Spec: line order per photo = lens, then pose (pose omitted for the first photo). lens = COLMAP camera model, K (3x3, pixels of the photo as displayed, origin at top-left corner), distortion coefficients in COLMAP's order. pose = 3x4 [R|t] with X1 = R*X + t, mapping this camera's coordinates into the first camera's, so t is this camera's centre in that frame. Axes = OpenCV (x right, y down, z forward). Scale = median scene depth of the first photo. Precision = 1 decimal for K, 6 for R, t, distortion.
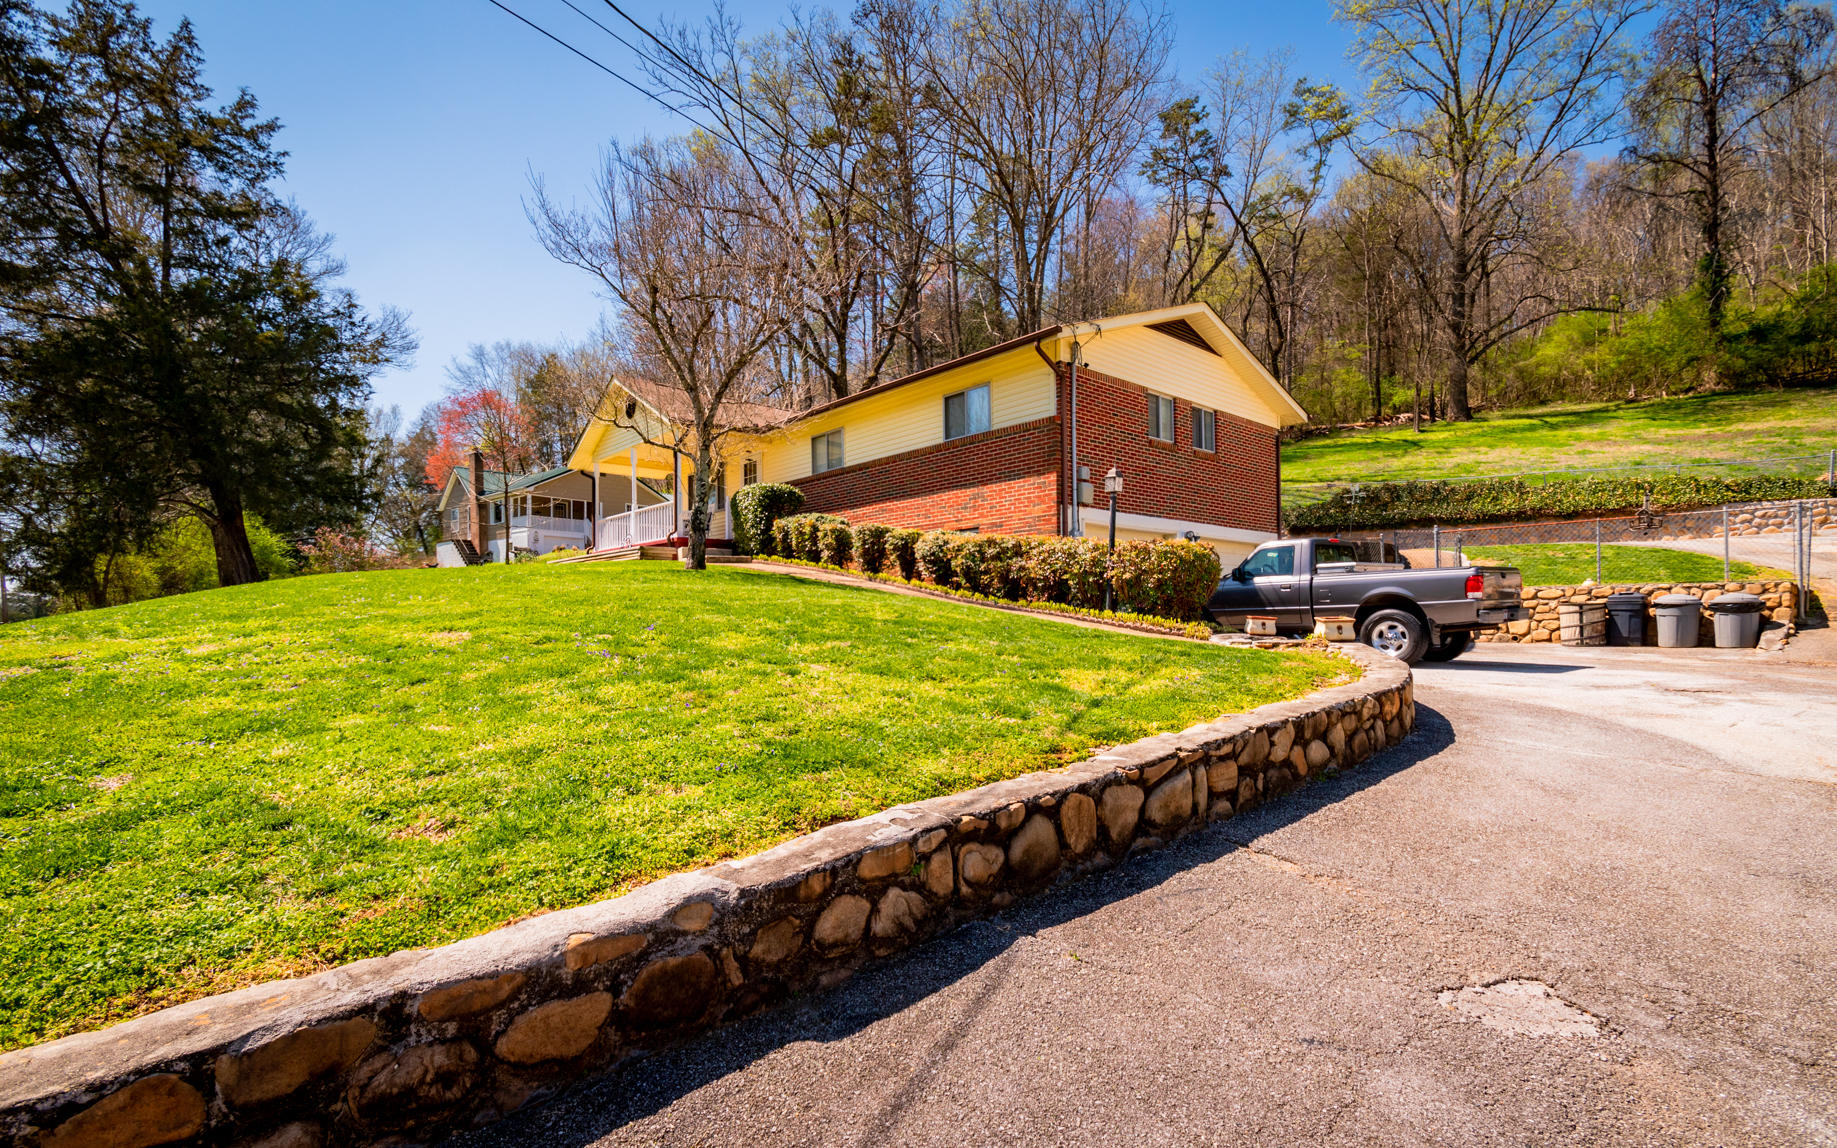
lens RADIAL K [[778.0, 0, 918.5], [0, 778.0, 574.0], [0, 0, 1]] dist [-0.000775, -0.000431]
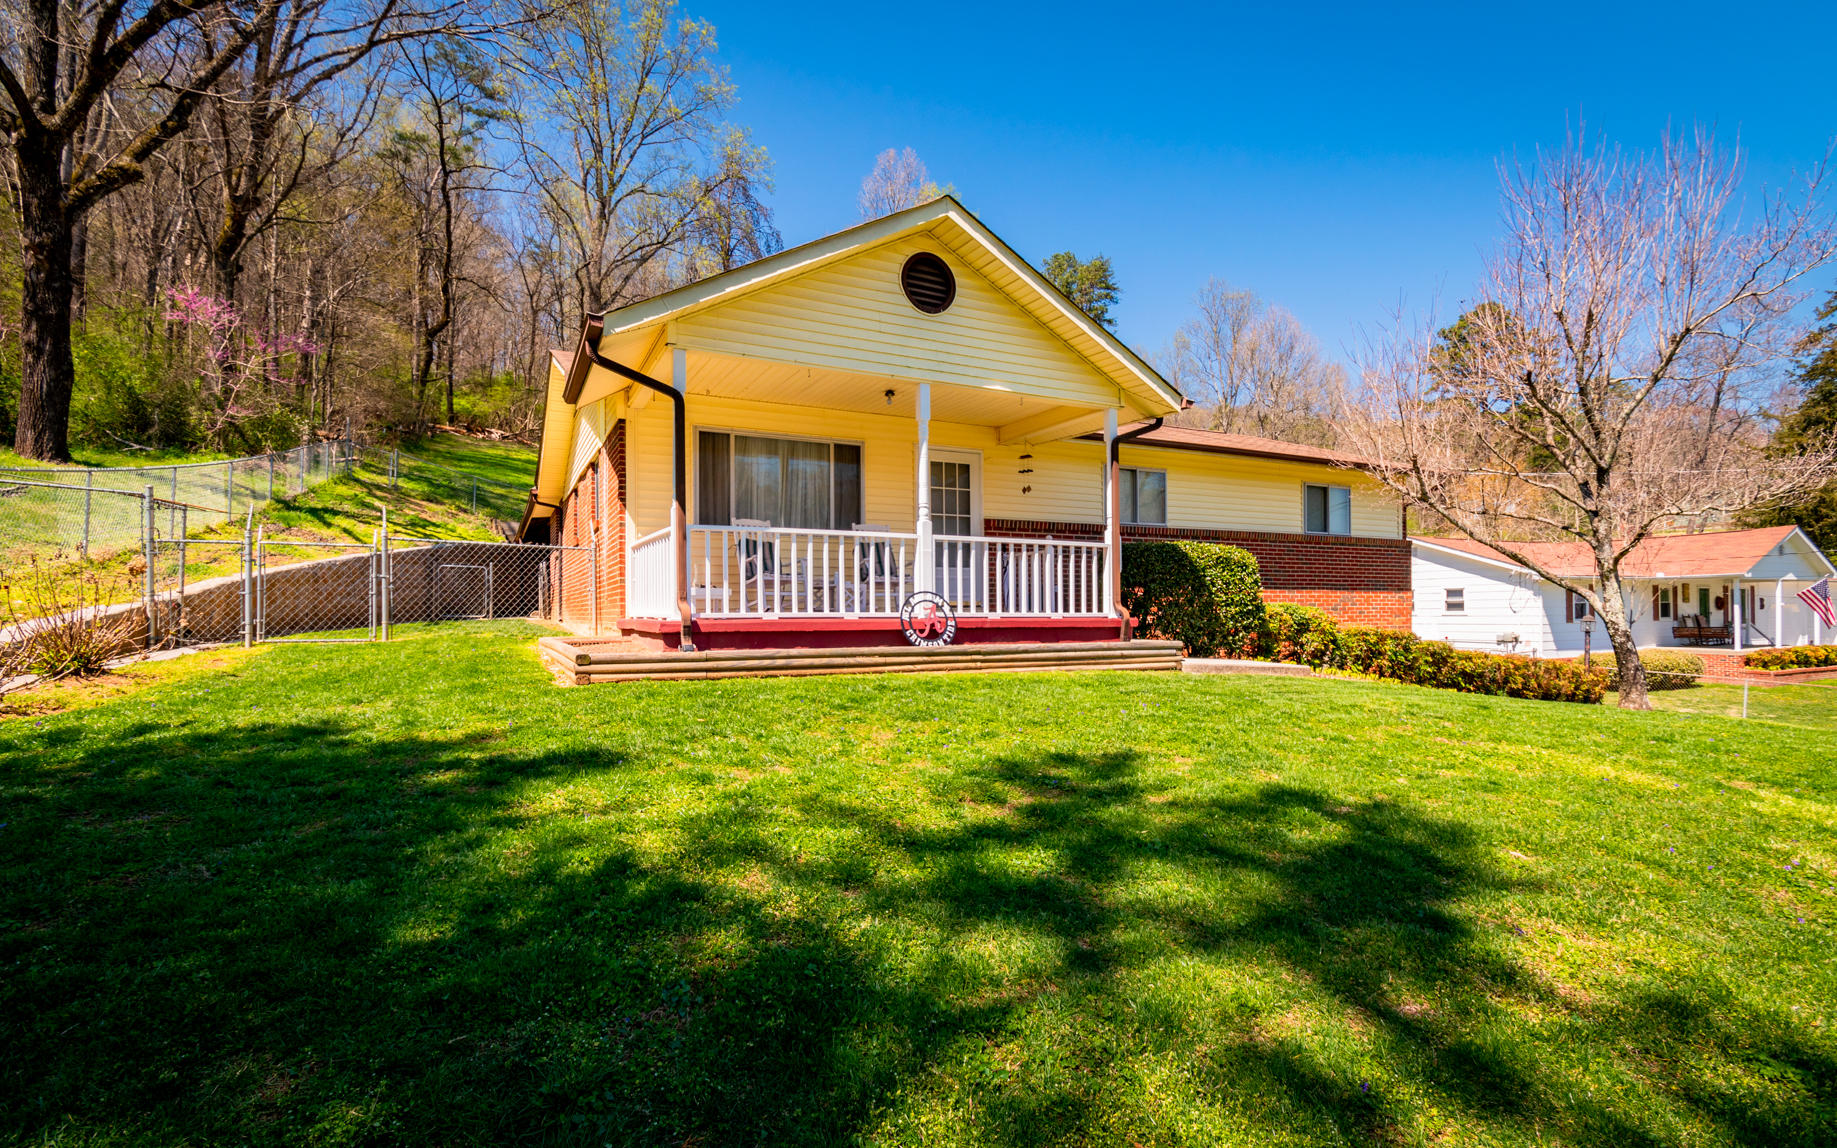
lens RADIAL K [[835.5, 0, 911.6], [0, 835.5, 615.9], [0, 0, 1]] dist [0.001233, 0.000889]
pose [[0.284007, 0.016847, 0.958674, -0.572129], [-0.044997, 0.998978, -0.004225, -0.023209], [-0.957766, -0.041937, 0.284475, 0.617768]]
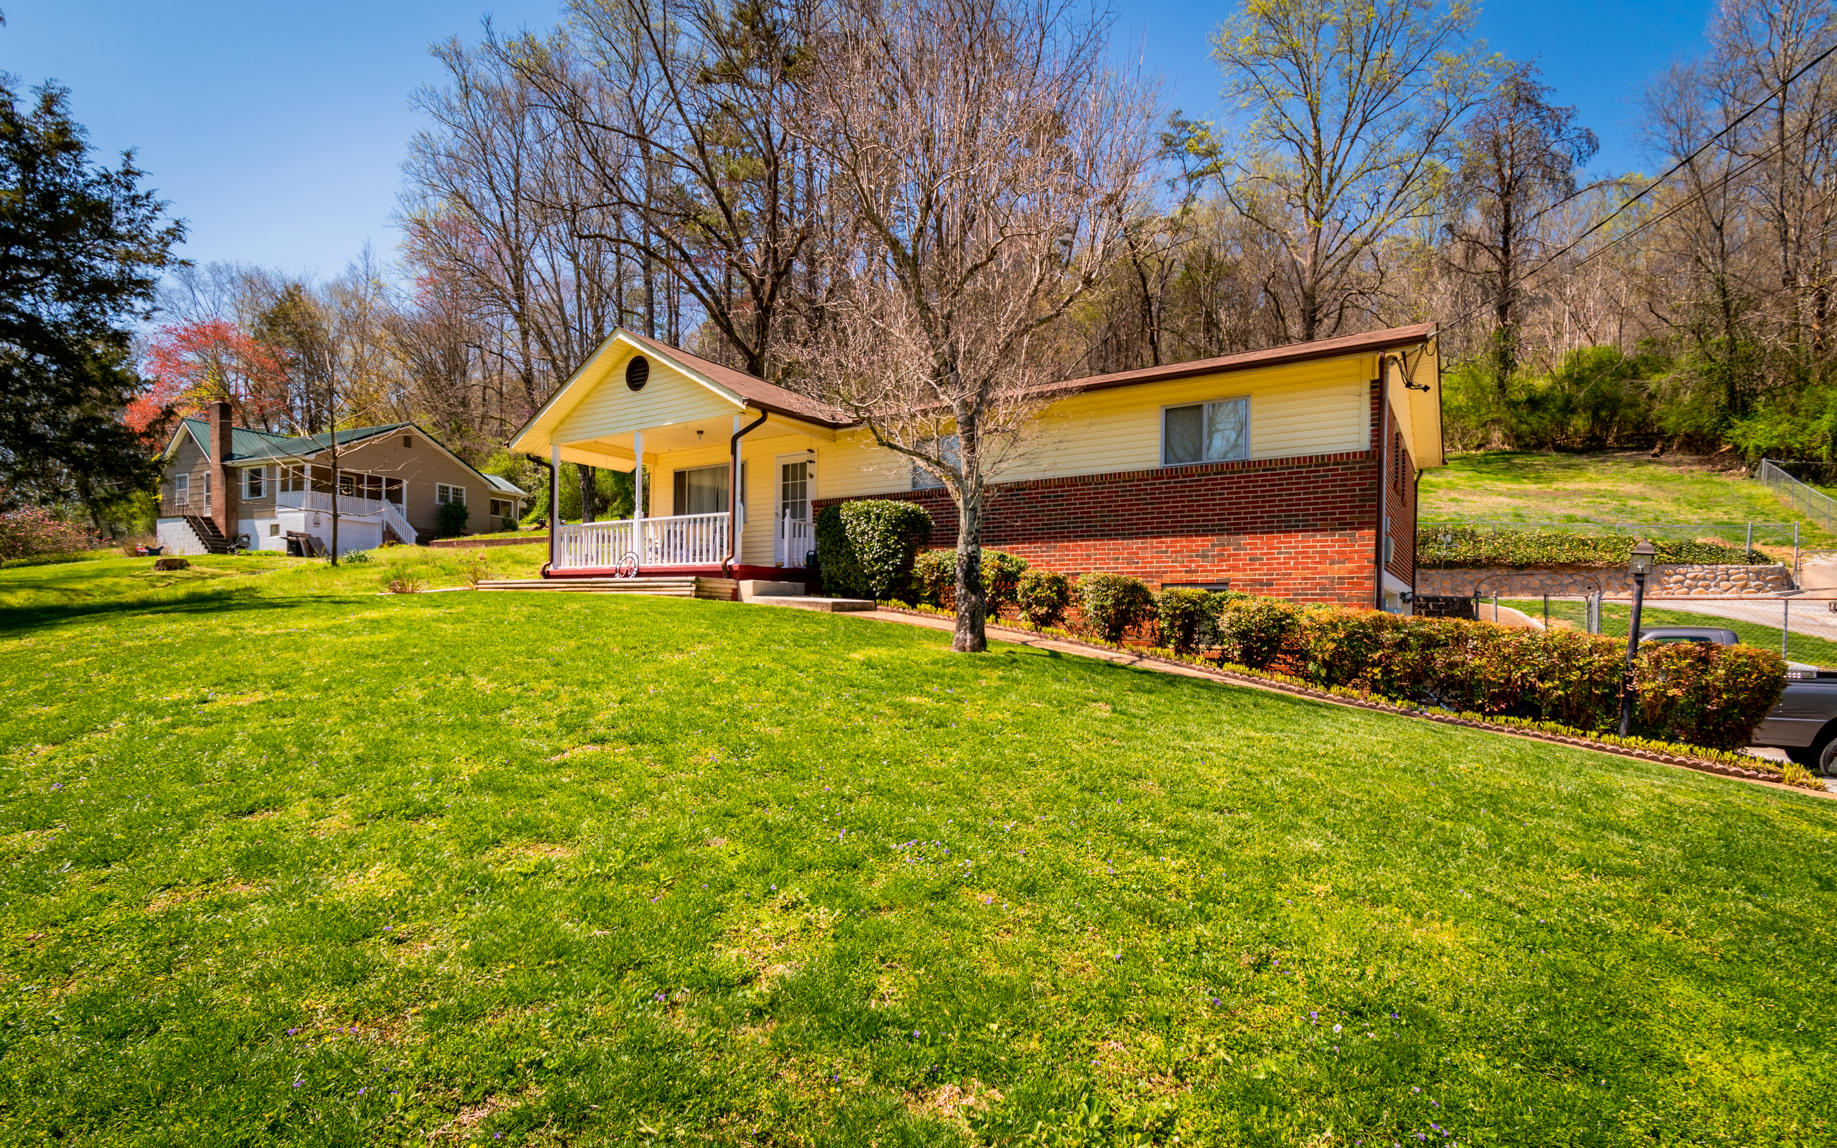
lens RADIAL K [[796.2, 0, 913.4], [0, 796.2, 586.3], [0, 0, 1]] dist [0.002148, -0.000046]
pose [[0.968648, 0.036244, 0.245779, -0.211787], [-0.040193, 0.999131, 0.011070, -0.026535], [-0.245164, -0.020602, 0.969263, 0.153379]]
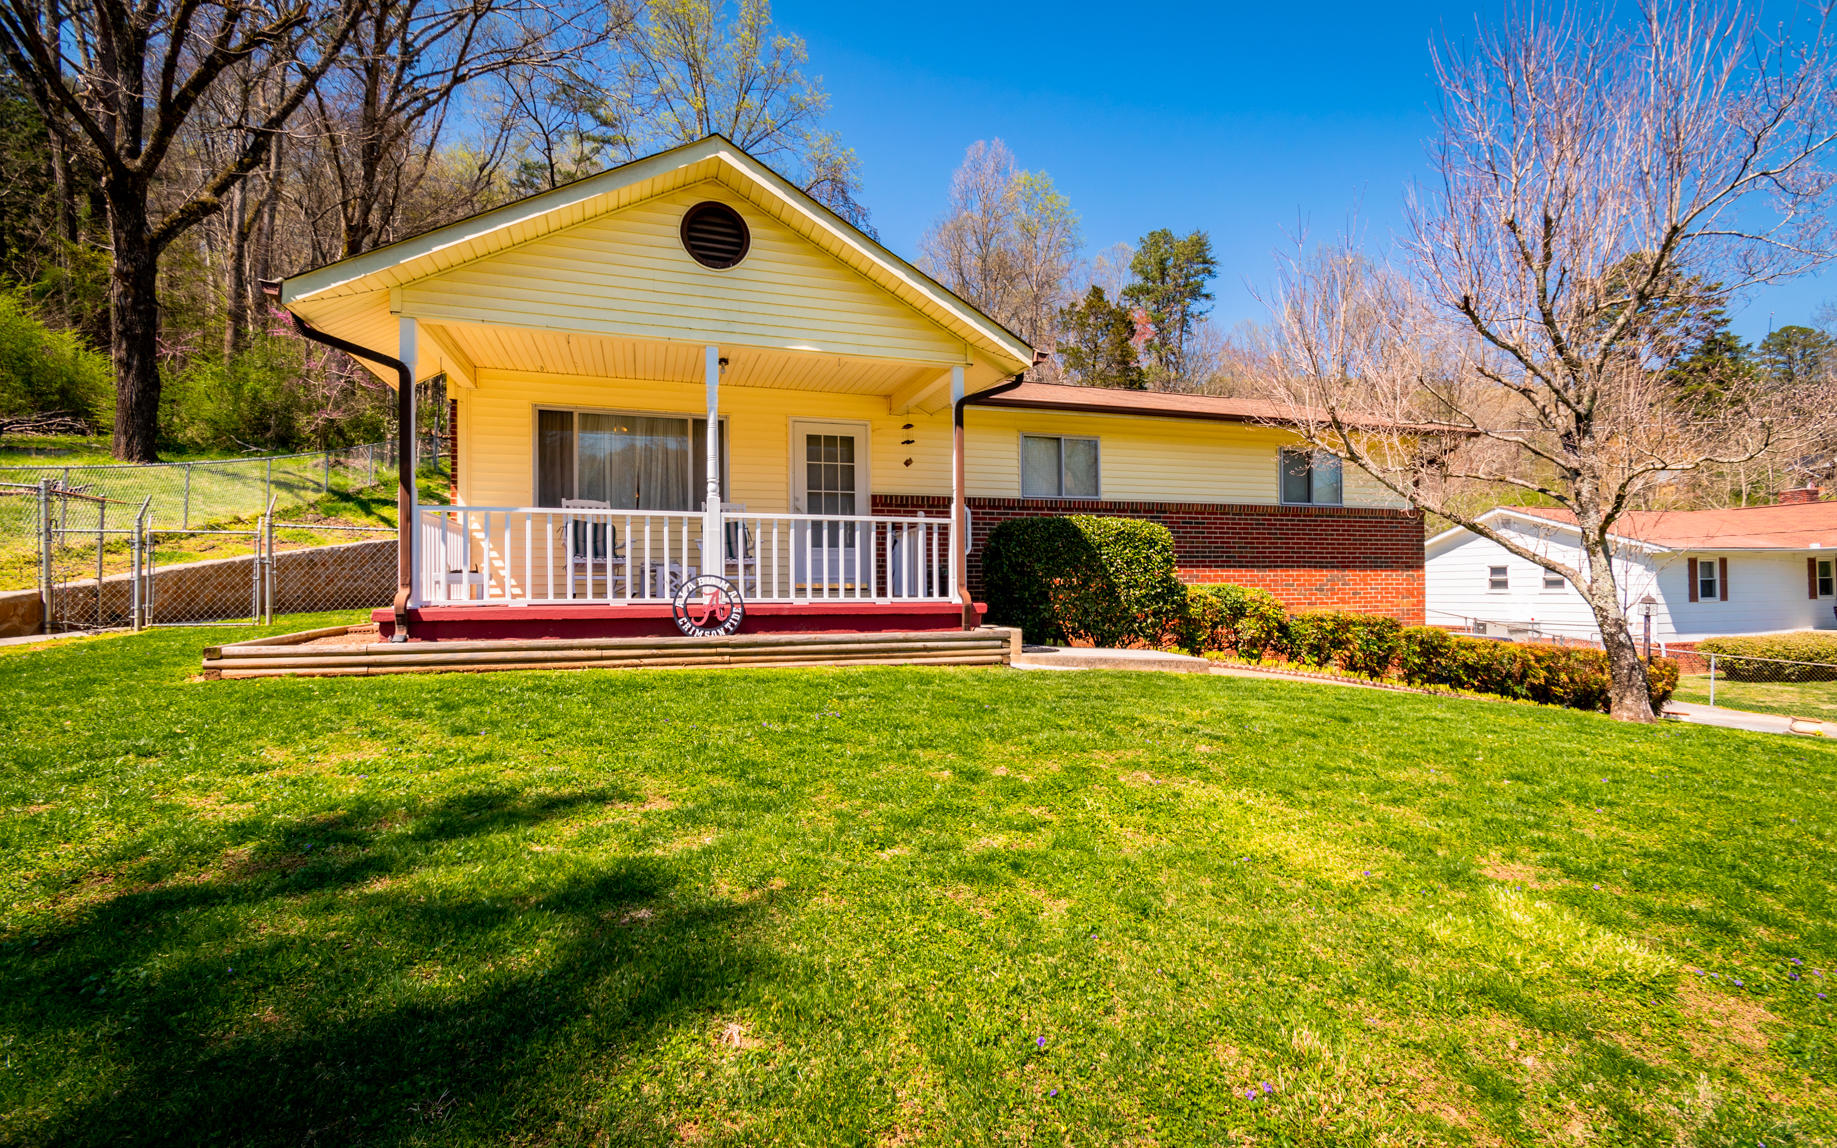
lens RADIAL K [[796.2, 0, 913.4], [0, 796.2, 586.3], [0, 0, 1]] dist [0.002148, -0.000046]
pose [[0.426508, 0.023606, 0.904176, -0.483152], [-0.042919, 0.999061, -0.005838, -0.031686], [-0.903465, -0.036317, 0.427121, 0.522734]]
